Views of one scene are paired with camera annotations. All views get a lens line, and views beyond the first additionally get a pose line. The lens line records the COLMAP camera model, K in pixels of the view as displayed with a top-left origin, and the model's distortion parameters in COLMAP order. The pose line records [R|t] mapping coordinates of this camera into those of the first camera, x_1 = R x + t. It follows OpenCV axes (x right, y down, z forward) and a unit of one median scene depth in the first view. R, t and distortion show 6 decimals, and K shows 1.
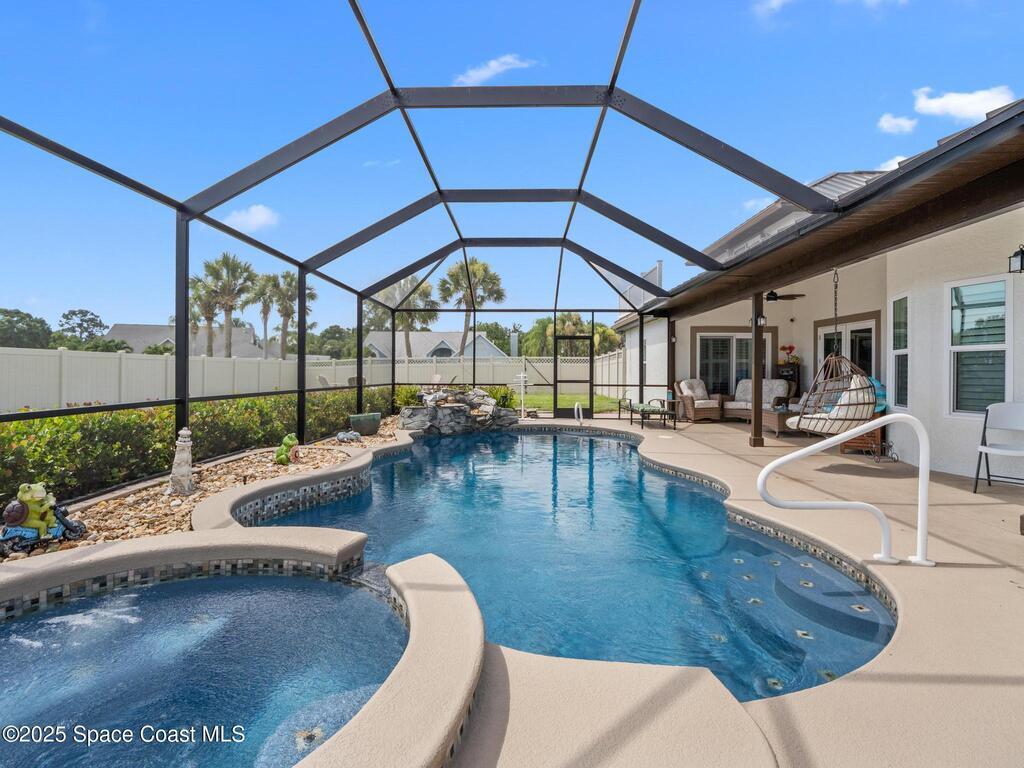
lens RADIAL K [[490.1, 0, 506.6], [0, 490.1, 376.2], [0, 0, 1]] dist [-0.020740, -0.000327]
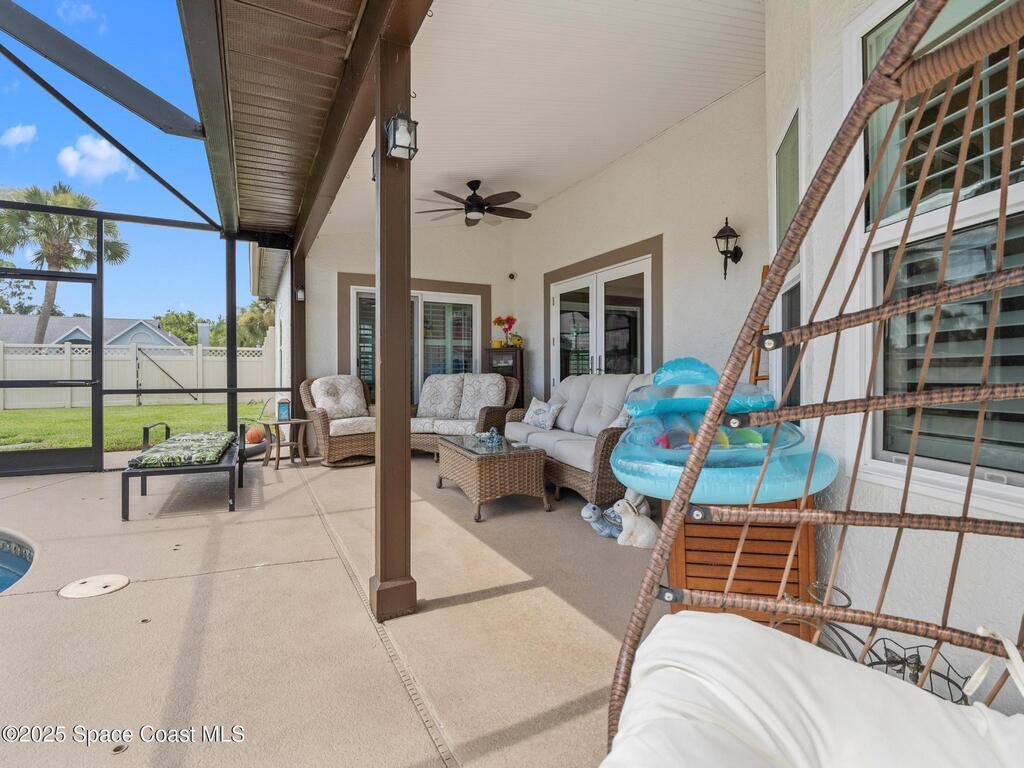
lens RADIAL K [[490.1, 0, 506.6], [0, 490.1, 376.2], [0, 0, 1]] dist [-0.020740, -0.000327]
pose [[0.872295, -0.010670, 0.488863, 0.294425], [0.009113, 0.999943, 0.005565, 0.006157], [-0.488895, -0.000400, 0.872343, 0.492129]]
